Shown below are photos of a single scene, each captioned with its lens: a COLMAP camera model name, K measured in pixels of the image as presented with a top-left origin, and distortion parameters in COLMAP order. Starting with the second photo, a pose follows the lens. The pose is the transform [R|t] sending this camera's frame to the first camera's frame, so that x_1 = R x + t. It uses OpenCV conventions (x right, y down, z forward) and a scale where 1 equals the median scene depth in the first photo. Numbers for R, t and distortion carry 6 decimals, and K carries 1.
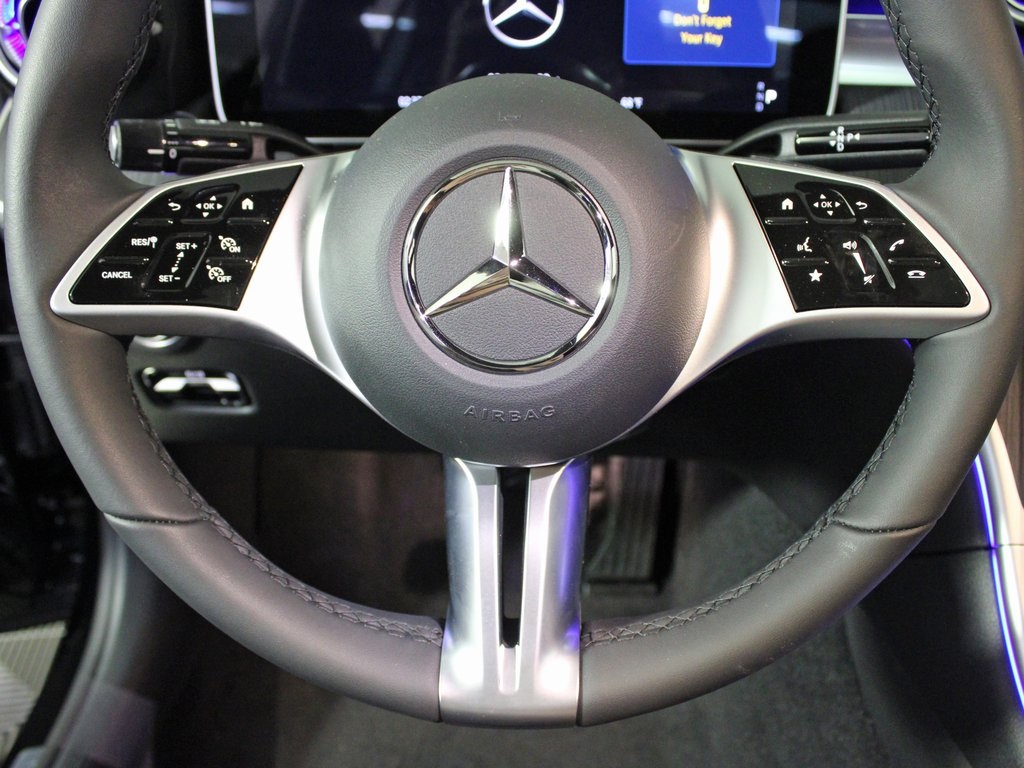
lens RADIAL K [[928.8, 0, 512.7], [0, 928.8, 362.9], [0, 0, 1]] dist [-0.201114, 0.173171]
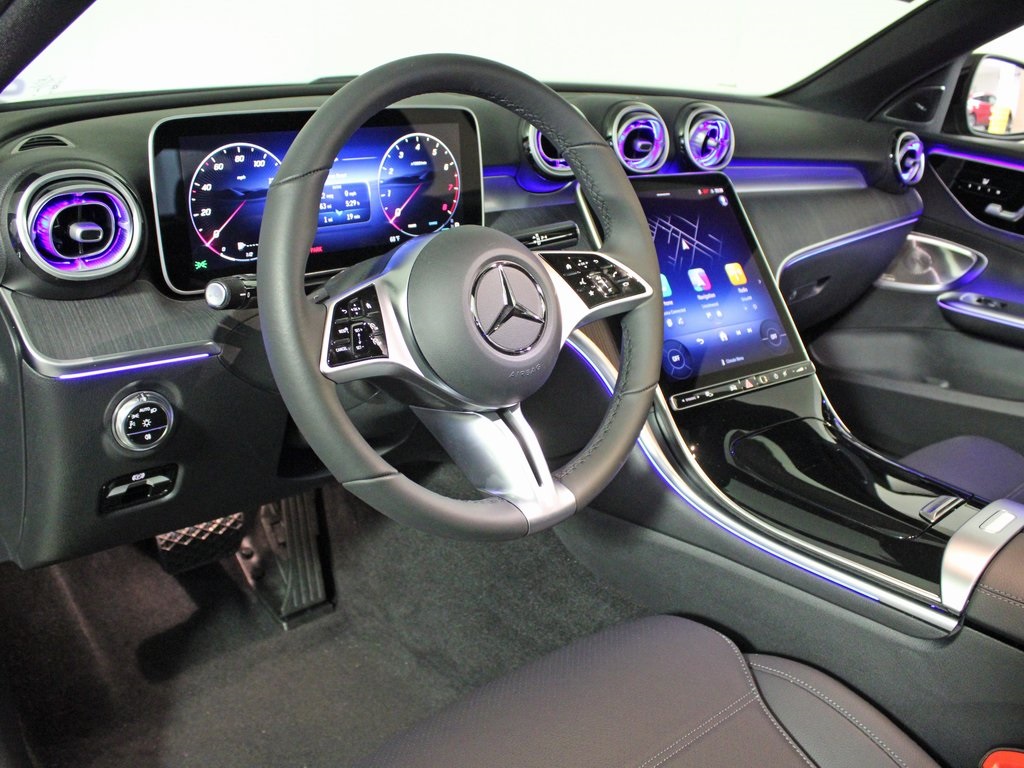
lens RADIAL K [[928.8, 0, 512.7], [0, 928.8, 362.9], [0, 0, 1]] dist [-0.201114, 0.173171]
pose [[0.726731, -0.201986, 0.656554, -1.387630], [0.287420, 0.957515, -0.023566, 0.072683], [-0.623900, 0.205833, 0.753910, -0.626928]]
